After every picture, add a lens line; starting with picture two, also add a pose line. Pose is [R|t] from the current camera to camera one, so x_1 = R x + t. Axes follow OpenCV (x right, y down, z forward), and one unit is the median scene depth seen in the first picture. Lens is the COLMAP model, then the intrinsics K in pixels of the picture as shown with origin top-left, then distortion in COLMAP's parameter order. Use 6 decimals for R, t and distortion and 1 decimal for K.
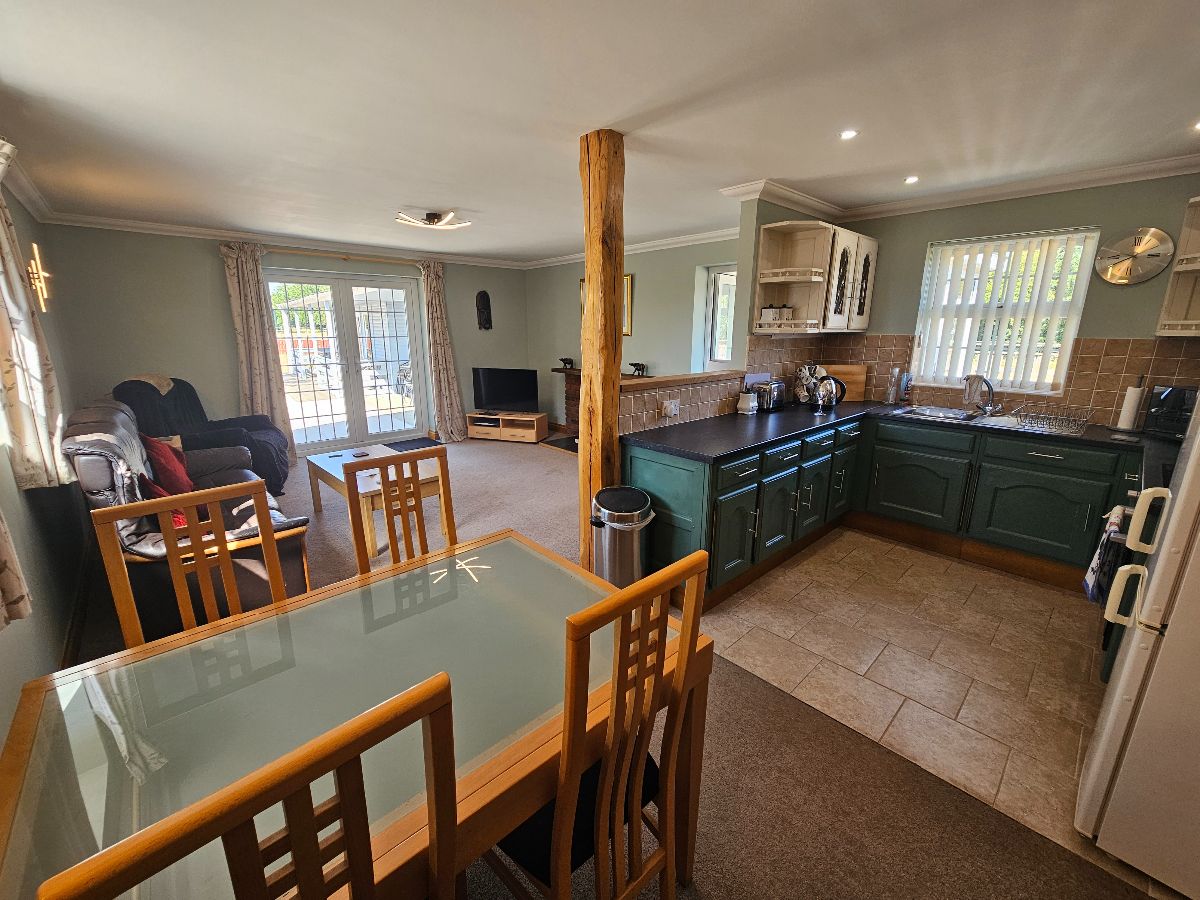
lens RADIAL K [[489.4, 0, 595.7], [0, 489.4, 441.7], [0, 0, 1]] dist [0.000182, -0.001966]
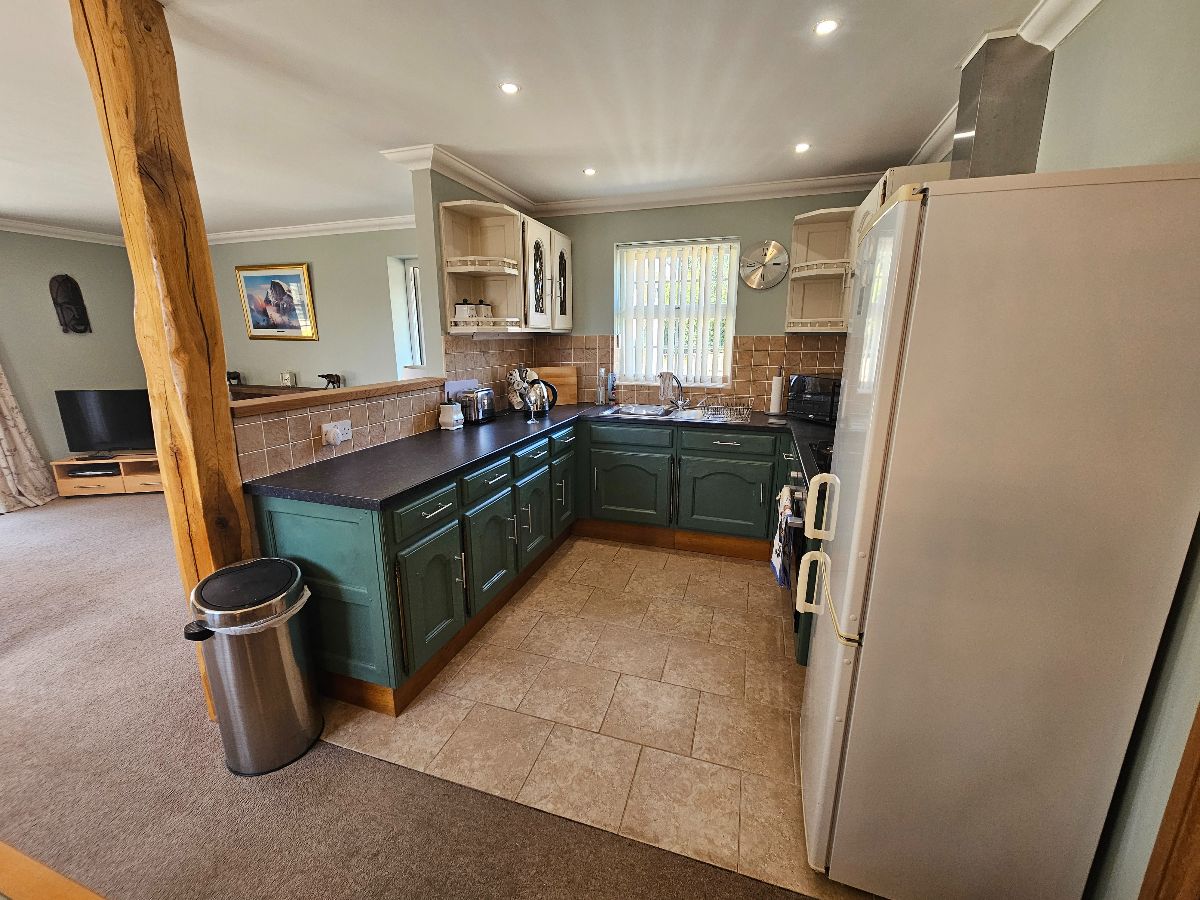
lens RADIAL K [[489.4, 0, 604.3], [0, 489.4, 439.7], [0, 0, 1]] dist [0.000182, -0.001966]
pose [[0.863588, -0.105642, 0.493007, 0.127961], [0.115308, 0.993270, 0.010858, -0.018629], [-0.490836, 0.047471, 0.869958, 0.158288]]
